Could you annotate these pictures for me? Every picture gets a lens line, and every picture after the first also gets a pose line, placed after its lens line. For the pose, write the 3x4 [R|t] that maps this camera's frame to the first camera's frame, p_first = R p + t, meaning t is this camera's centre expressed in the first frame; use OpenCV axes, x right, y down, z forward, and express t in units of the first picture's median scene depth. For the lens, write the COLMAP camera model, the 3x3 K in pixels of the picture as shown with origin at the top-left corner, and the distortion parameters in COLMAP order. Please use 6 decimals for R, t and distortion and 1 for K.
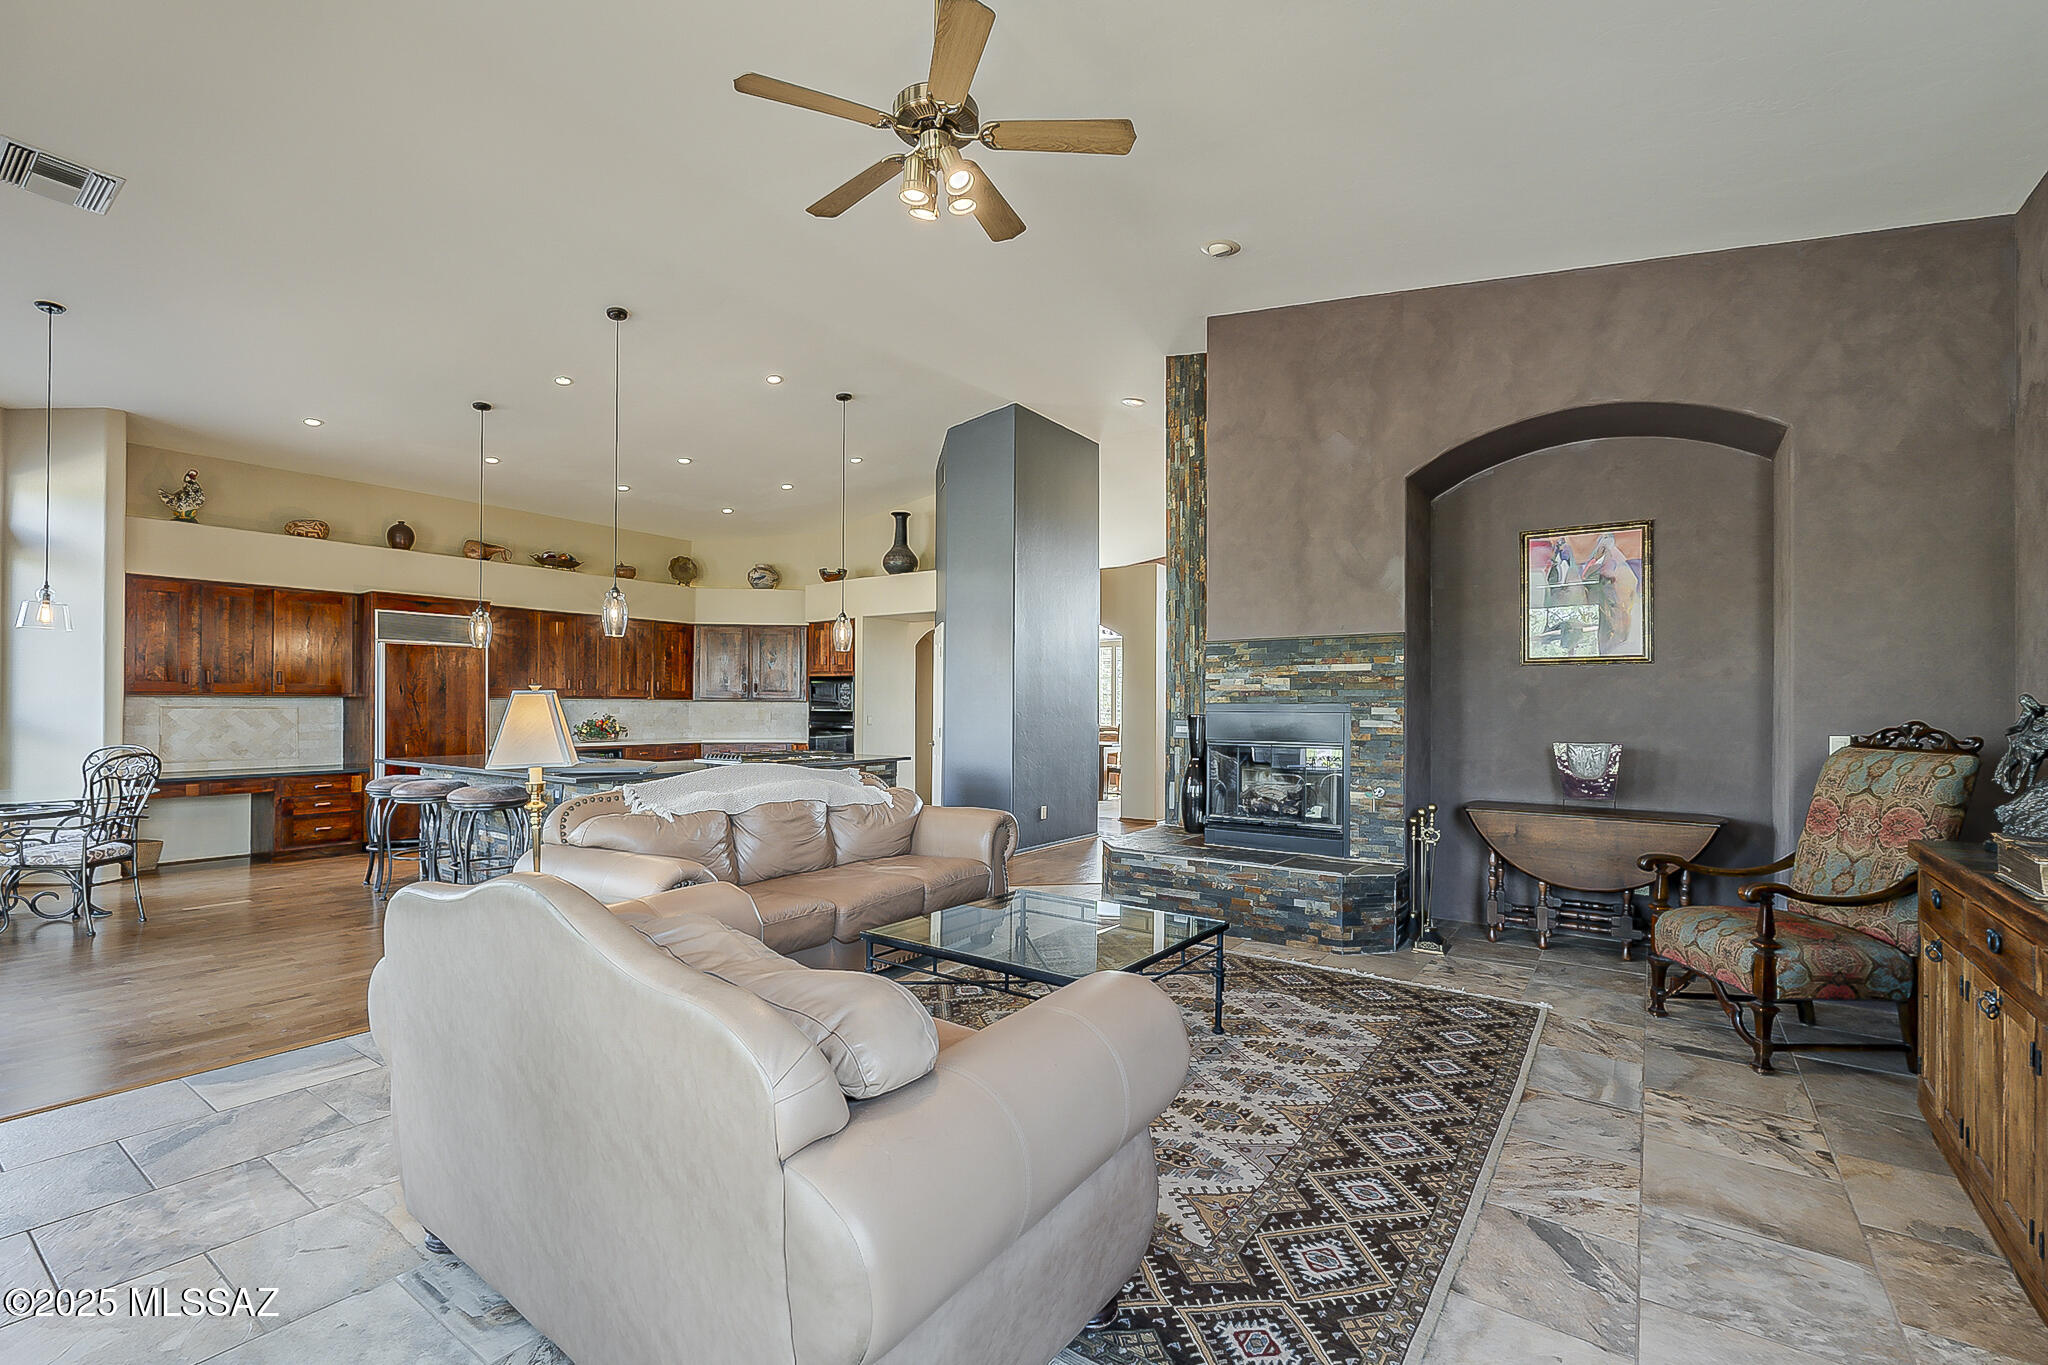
lens RADIAL K [[905.6, 0, 1010.9], [0, 905.6, 696.7], [0, 0, 1]] dist [-0.002055, -0.001218]
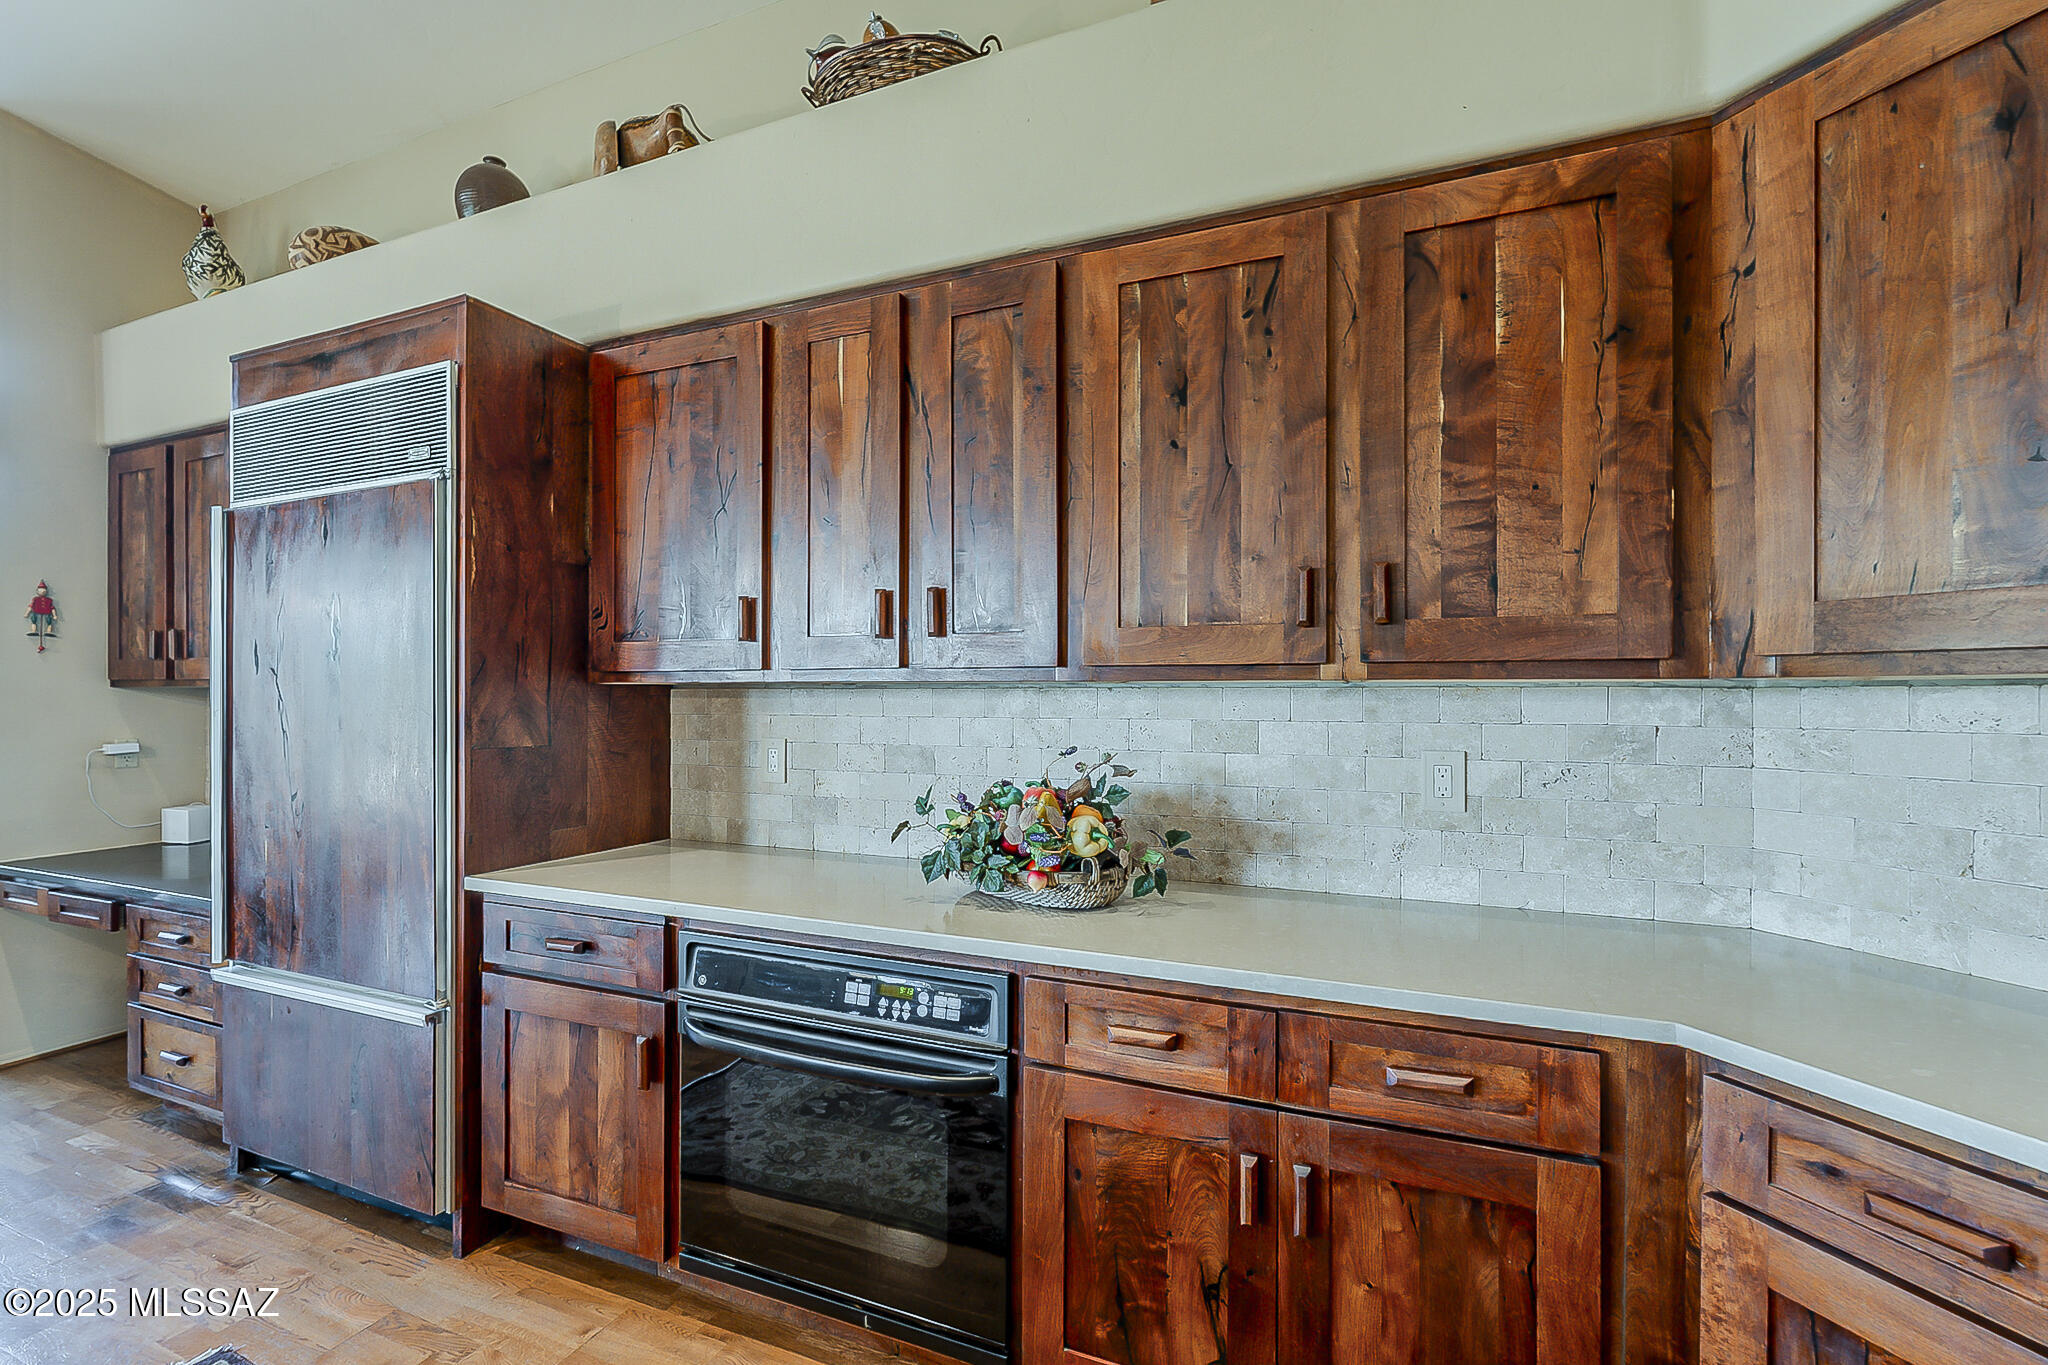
lens RADIAL K [[905.6, 0, 1008.8], [0, 905.6, 683.1], [0, 0, 1]] dist [-0.002055, -0.001218]
pose [[0.209069, -0.017191, -0.977750, -0.341597], [0.010283, 0.999829, -0.015381, 0.008170], [0.977847, -0.006838, 0.209210, 1.235913]]
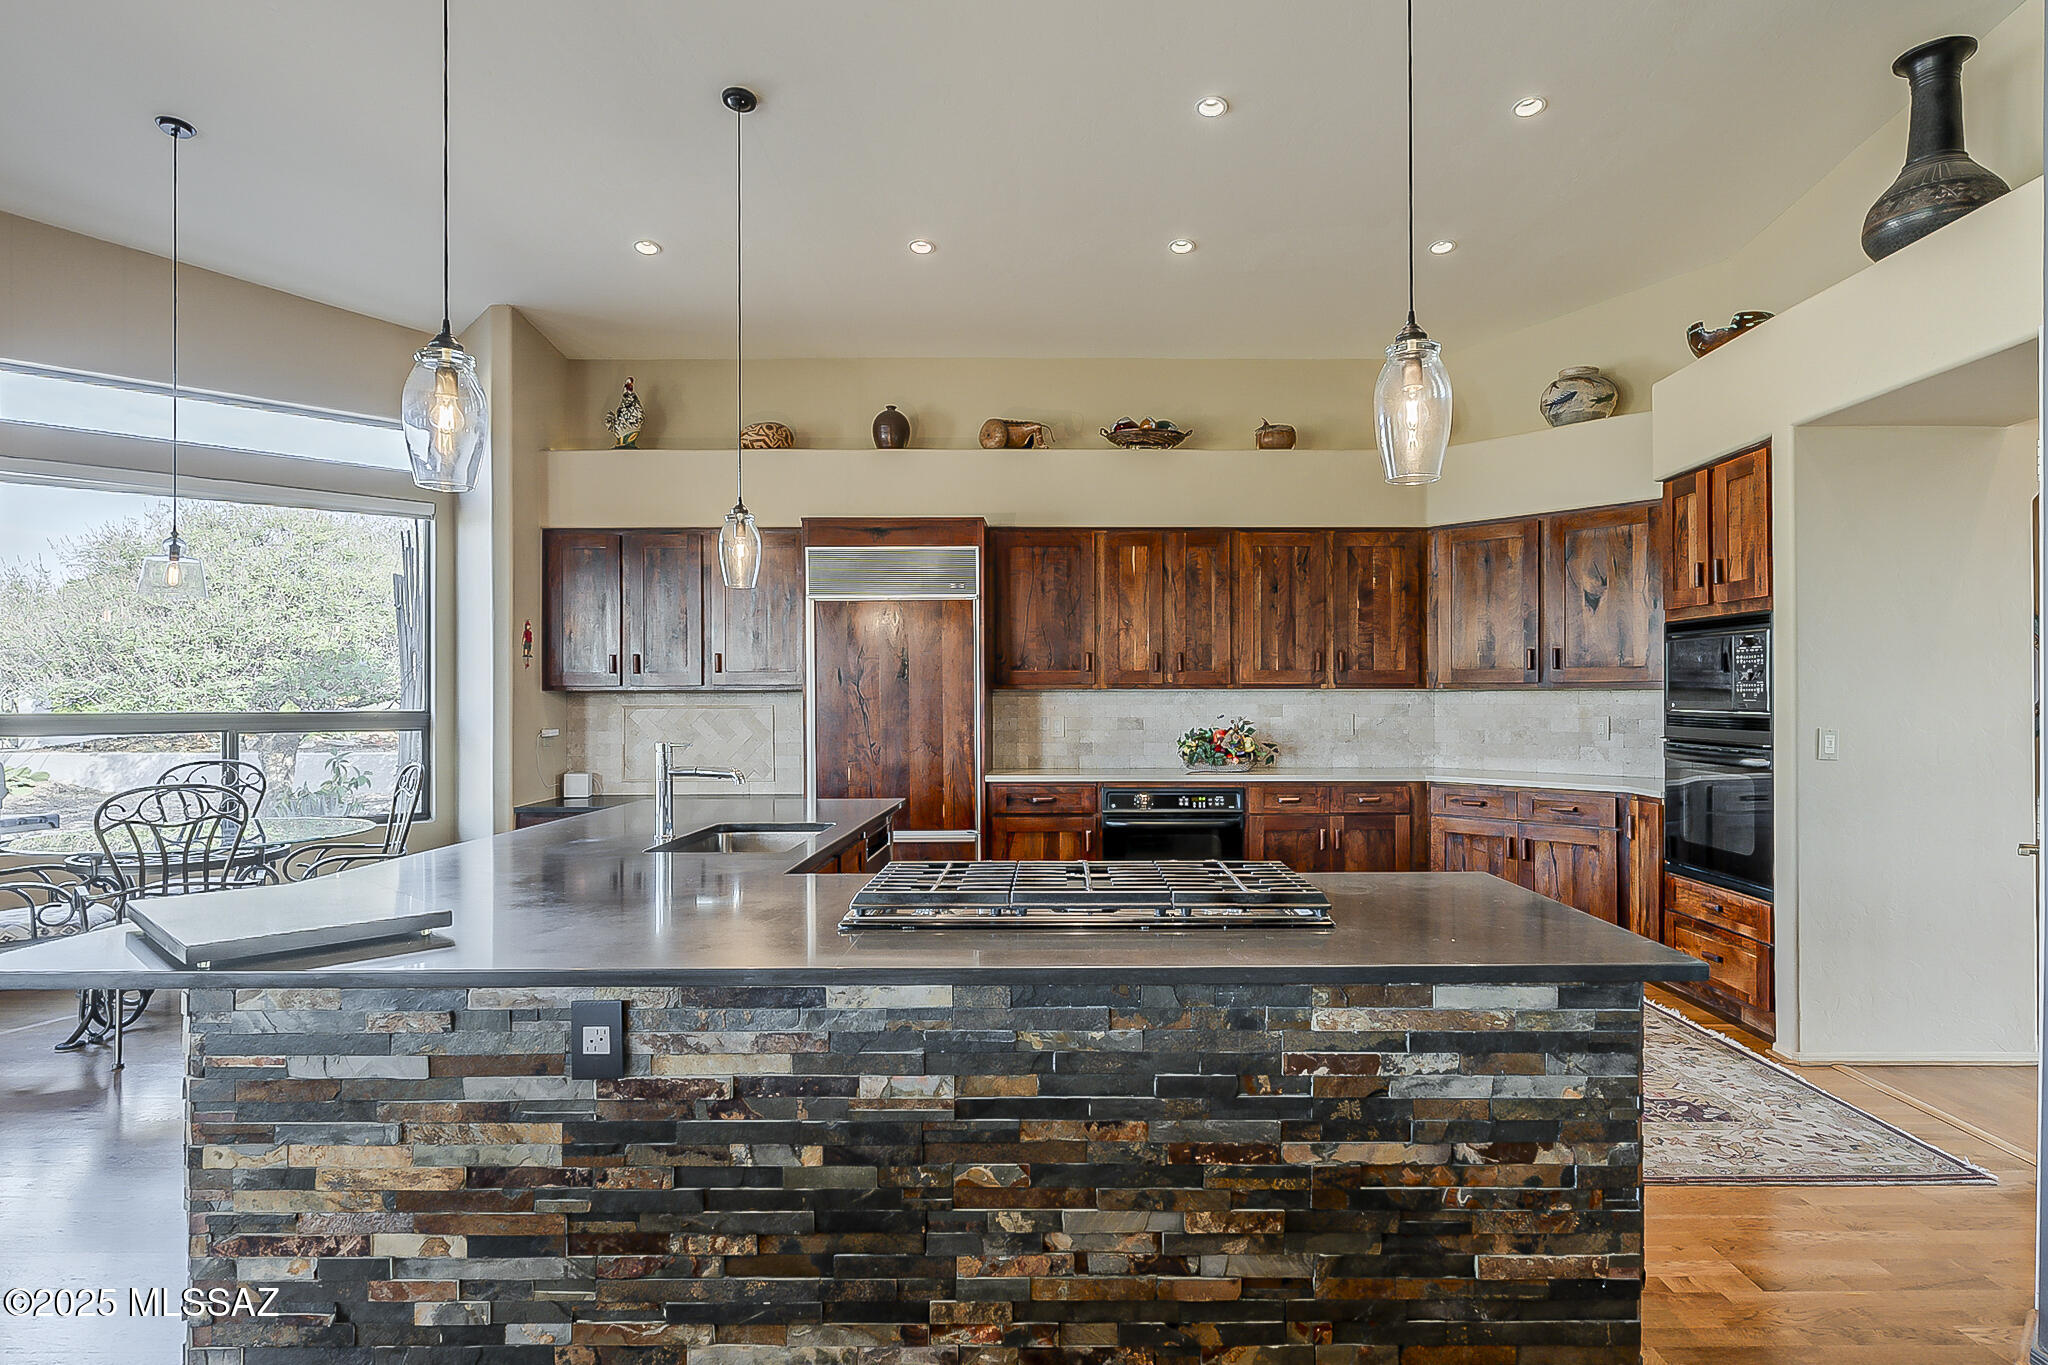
lens RADIAL K [[1069.0, 0, 1065.8], [0, 1069.0, 688.2], [0, 0, 1]] dist [-0.002566, -0.001838]
pose [[0.585855, -0.013914, -0.810296, -0.010768], [0.013835, 0.999879, -0.007166, 0.007000], [0.810297, -0.007012, 0.585977, 0.737107]]
